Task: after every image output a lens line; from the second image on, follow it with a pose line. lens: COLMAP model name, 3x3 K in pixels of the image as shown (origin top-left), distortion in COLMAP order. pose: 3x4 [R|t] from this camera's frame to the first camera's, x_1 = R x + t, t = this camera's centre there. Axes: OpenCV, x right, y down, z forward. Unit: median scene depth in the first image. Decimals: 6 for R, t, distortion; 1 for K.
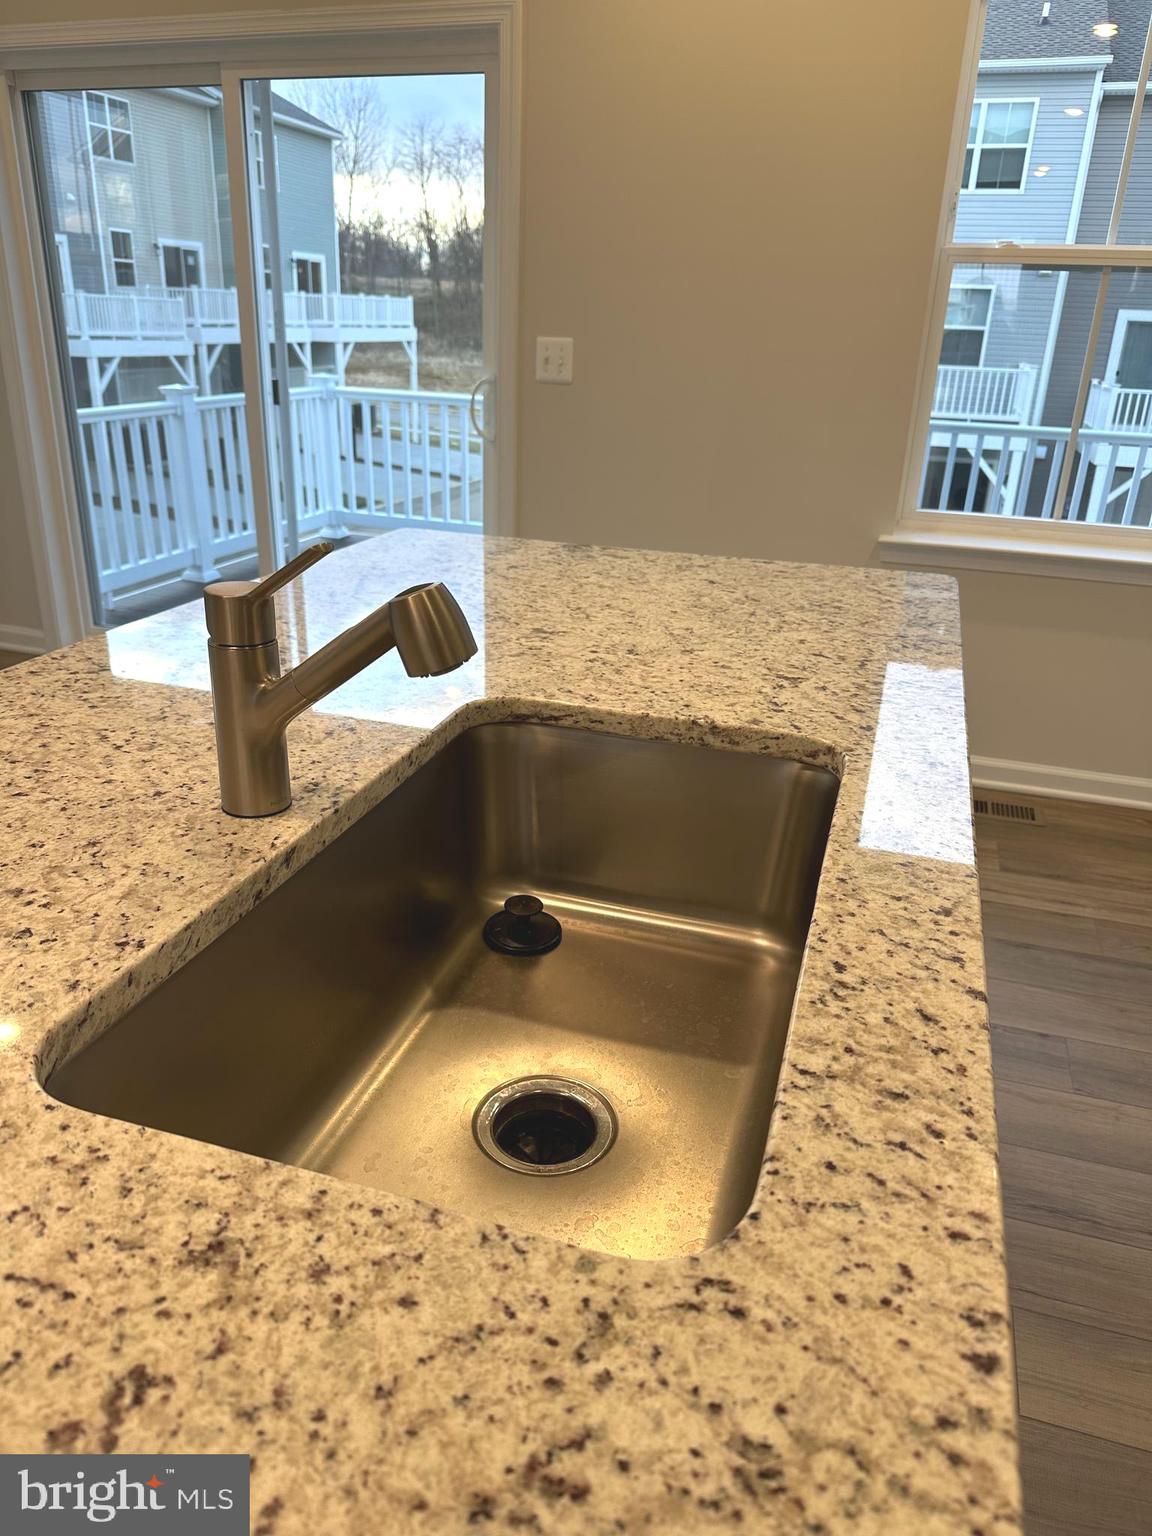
lens RADIAL K [[1072.7, 0, 564.9], [0, 1072.7, 775.4], [0, 0, 1]] dist [0.088381, -0.139619]
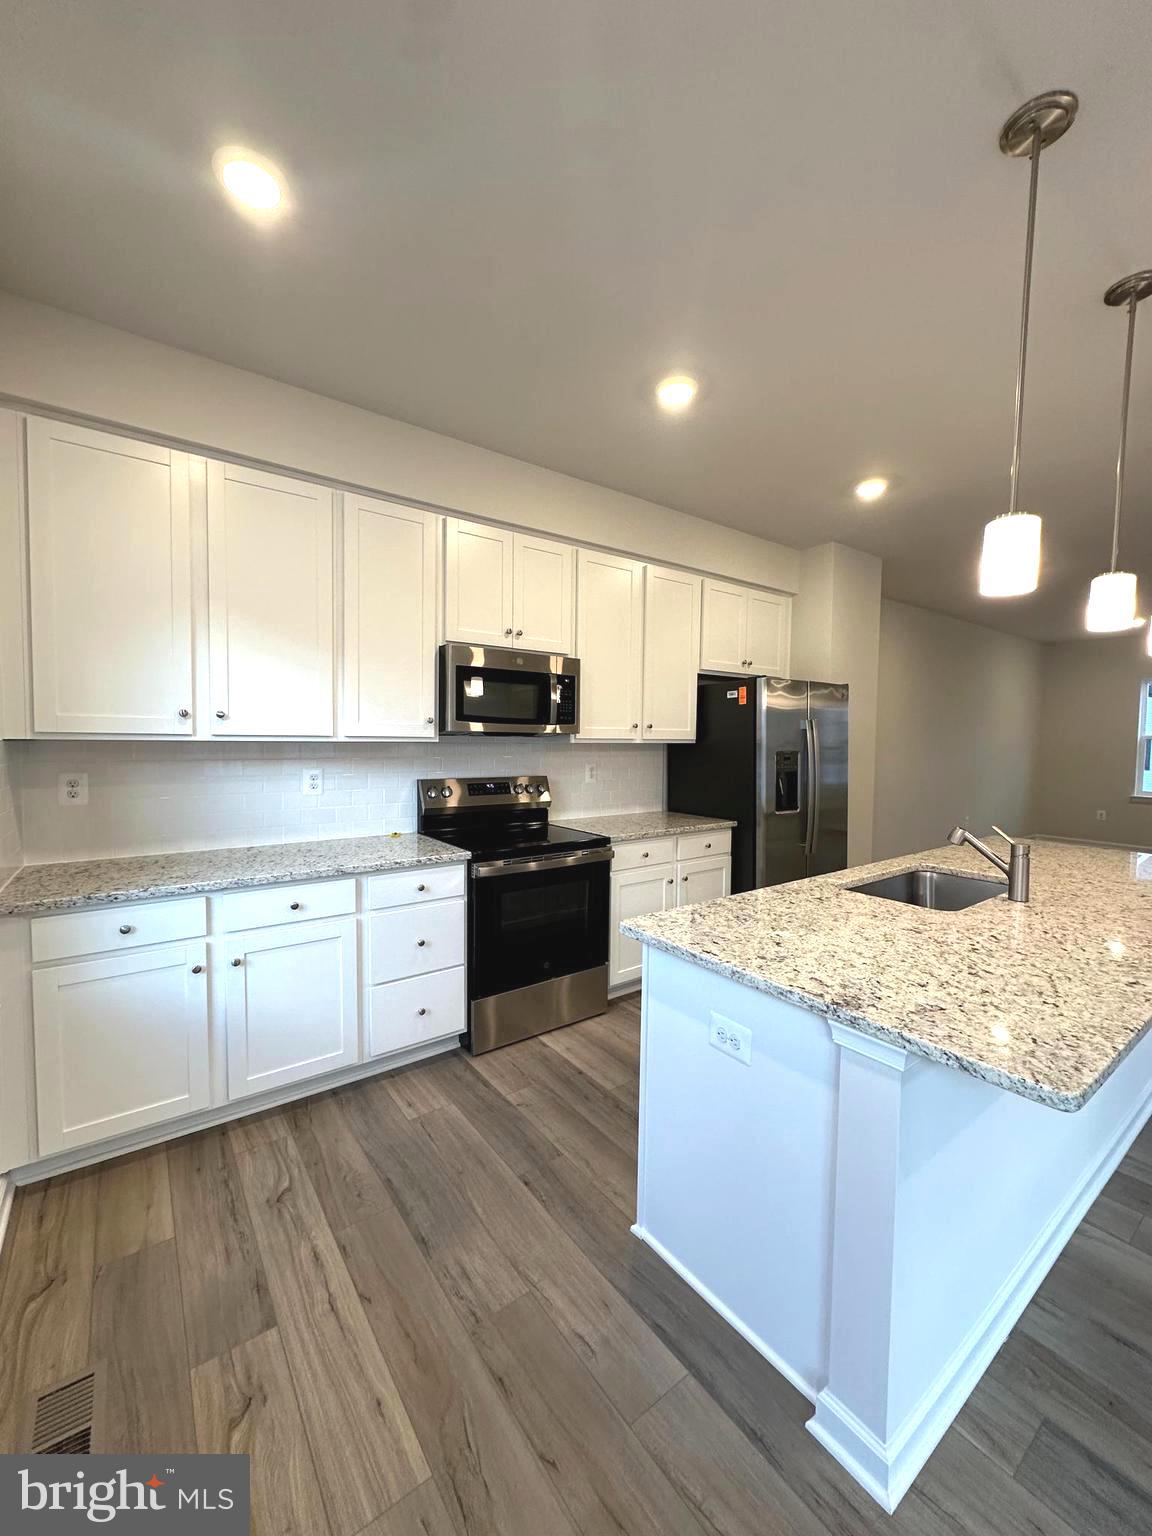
lens RADIAL K [[610.6, 0, 580.1], [0, 610.6, 767.7], [0, 0, 1]] dist [-0.003208, 0.000356]
pose [[-0.814775, -0.070621, 0.575461, -0.158857], [0.189531, 0.905577, 0.379484, -1.063950], [-0.547924, 0.418262, -0.724456, 2.253579]]
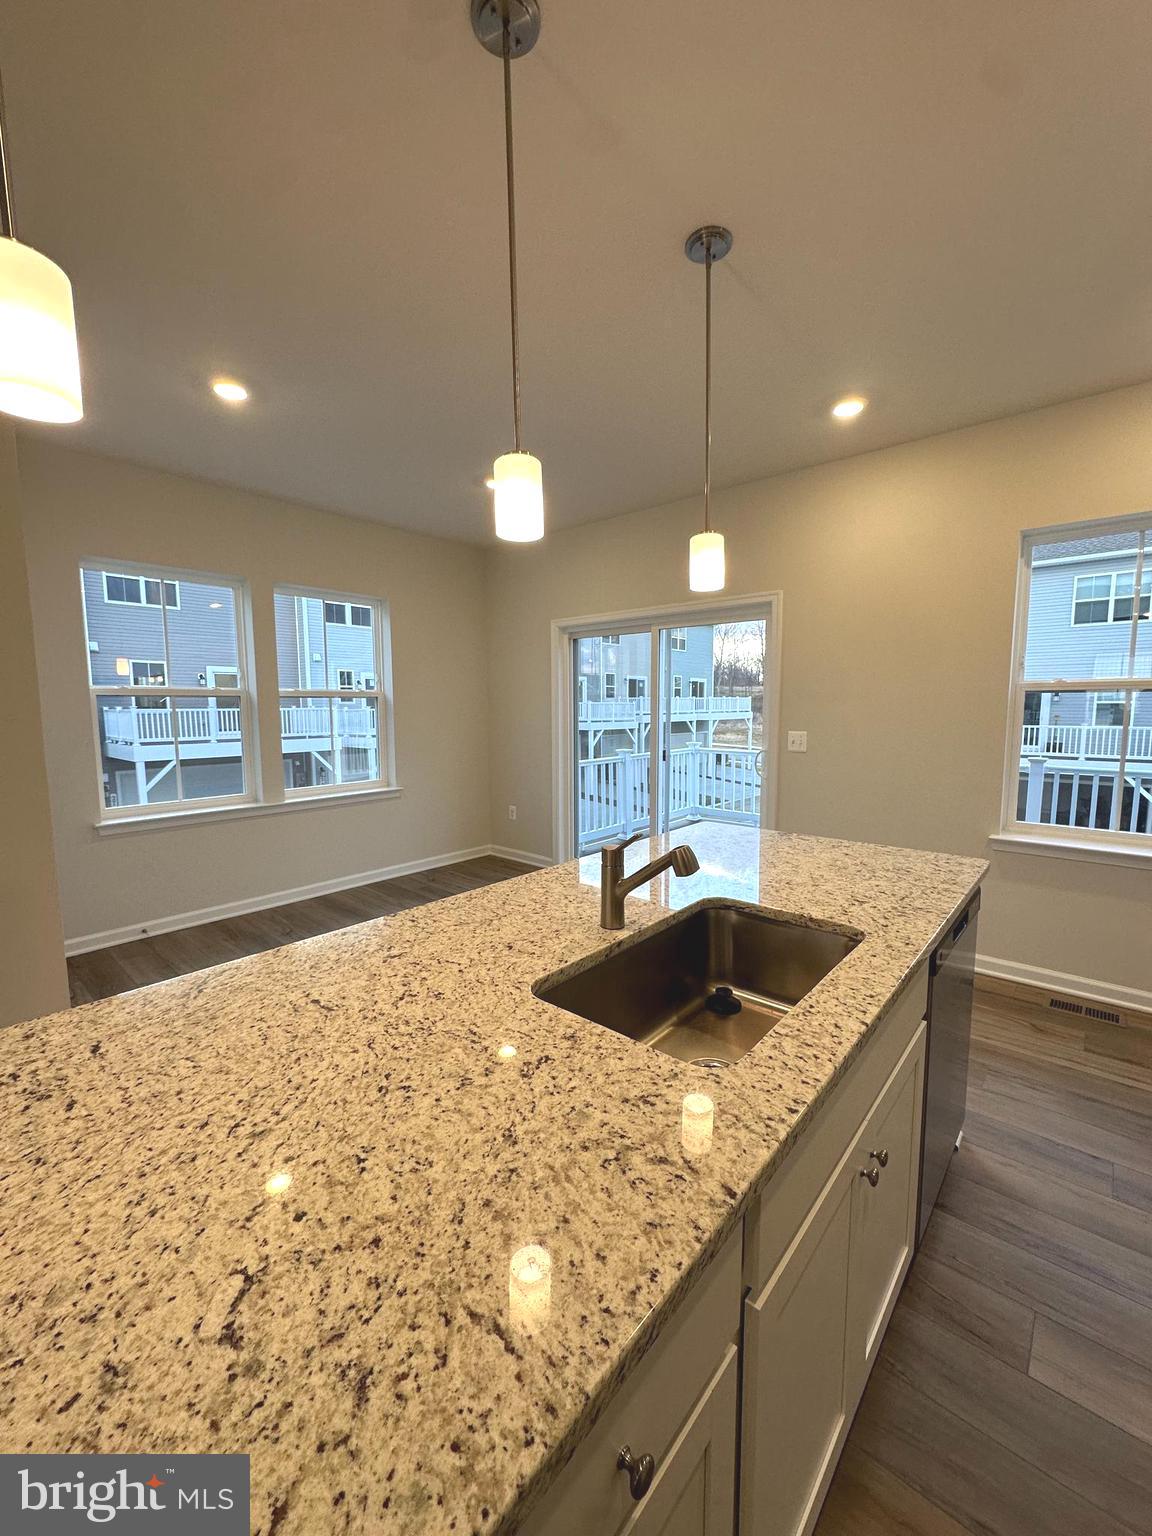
lens RADIAL K [[610.6, 0, 580.1], [0, 610.6, 767.7], [0, 0, 1]] dist [-0.003208, 0.000356]
pose [[0.918966, 0.006015, -0.394292, 0.169815], [-0.121731, 0.955377, -0.269141, 0.049442], [0.375078, 0.295329, 0.878691, -0.348301]]
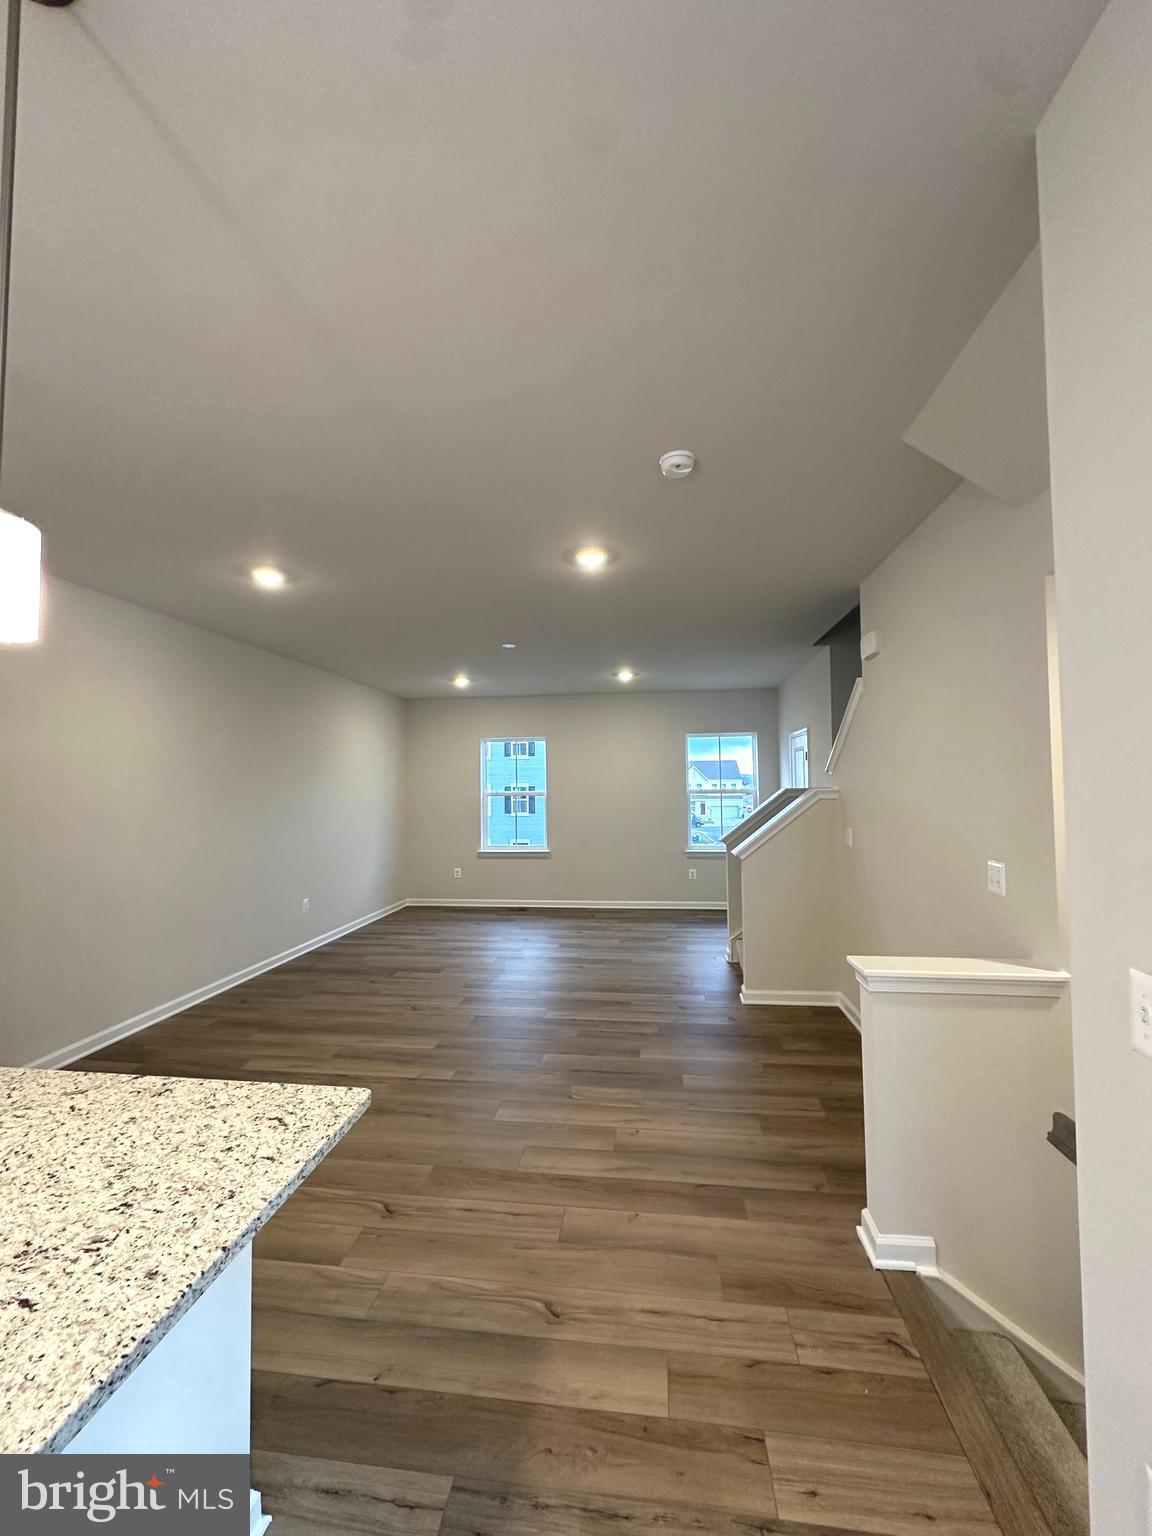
lens RADIAL K [[610.6, 0, 580.1], [0, 610.6, 767.7], [0, 0, 1]] dist [-0.003208, 0.000356]
pose [[-0.982765, -0.022391, -0.183497, -1.008802], [-0.086071, 0.933901, 0.347017, -0.502953], [0.163598, 0.356830, -0.919732, 0.588720]]
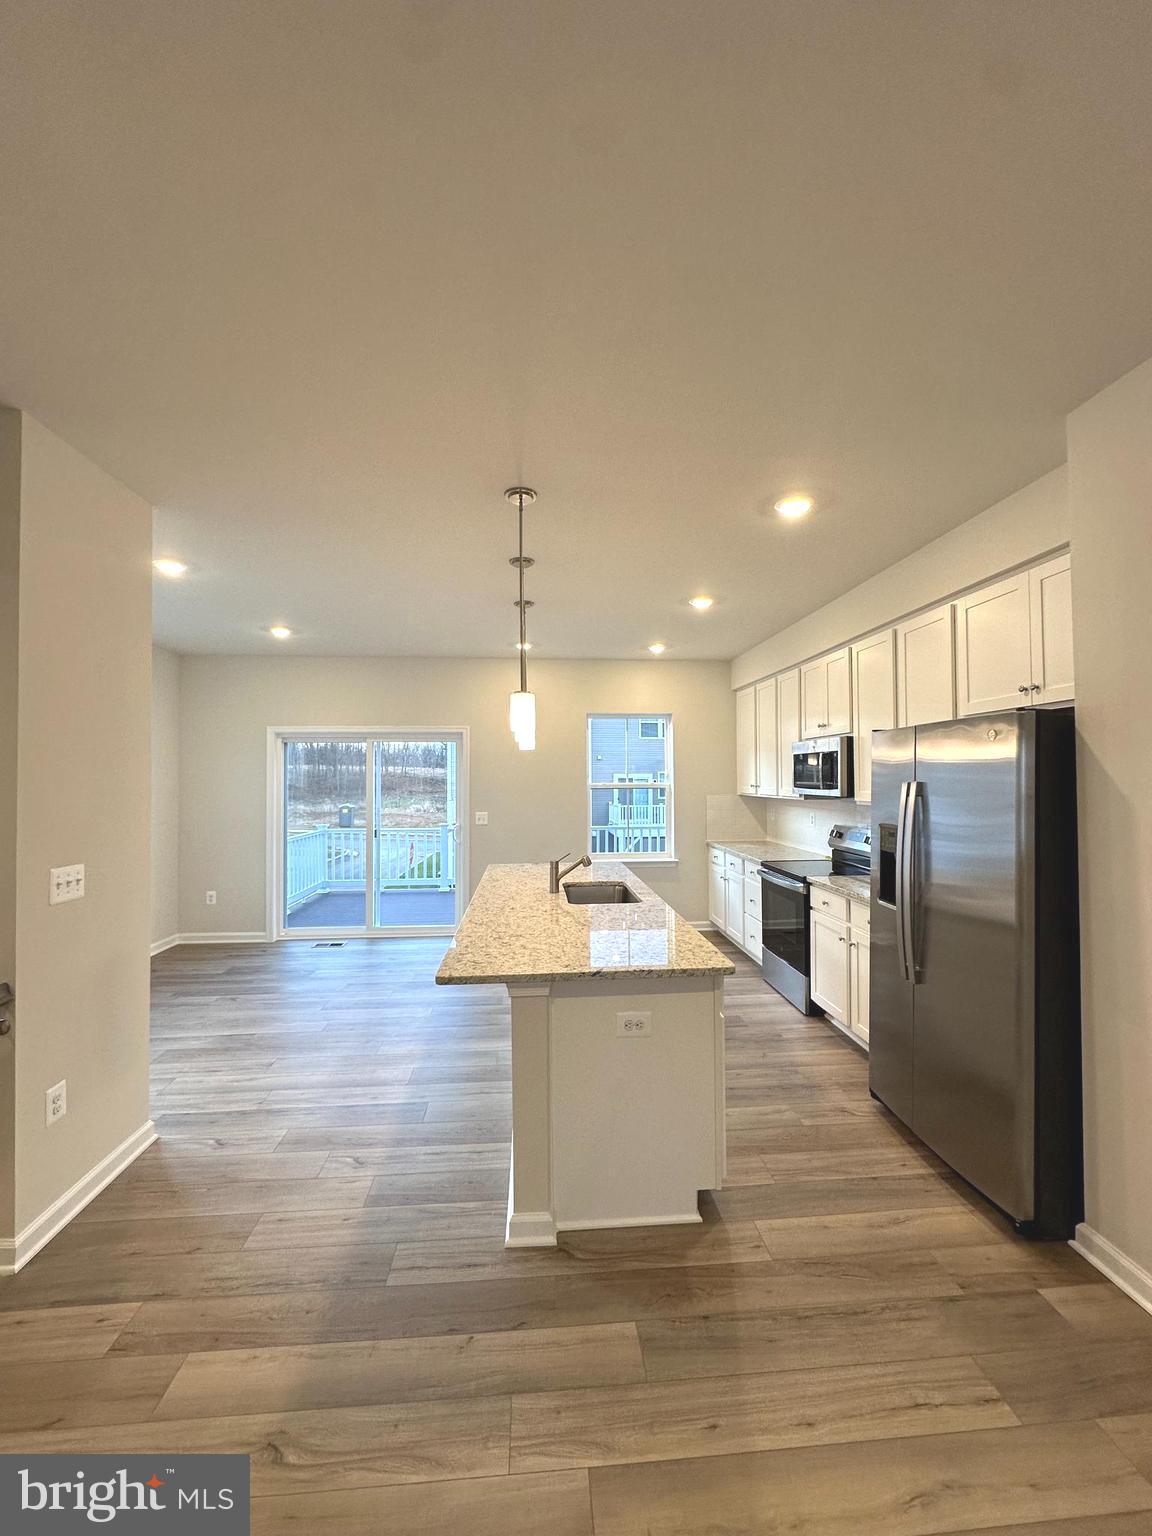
lens RADIAL K [[610.6, 0, 580.1], [0, 610.6, 767.7], [0, 0, 1]] dist [-0.003208, 0.000356]
pose [[0.923552, -0.028217, 0.382434, -1.106326], [0.179083, 0.913594, -0.365068, 0.522561], [-0.339088, 0.405646, 0.848805, -1.869924]]
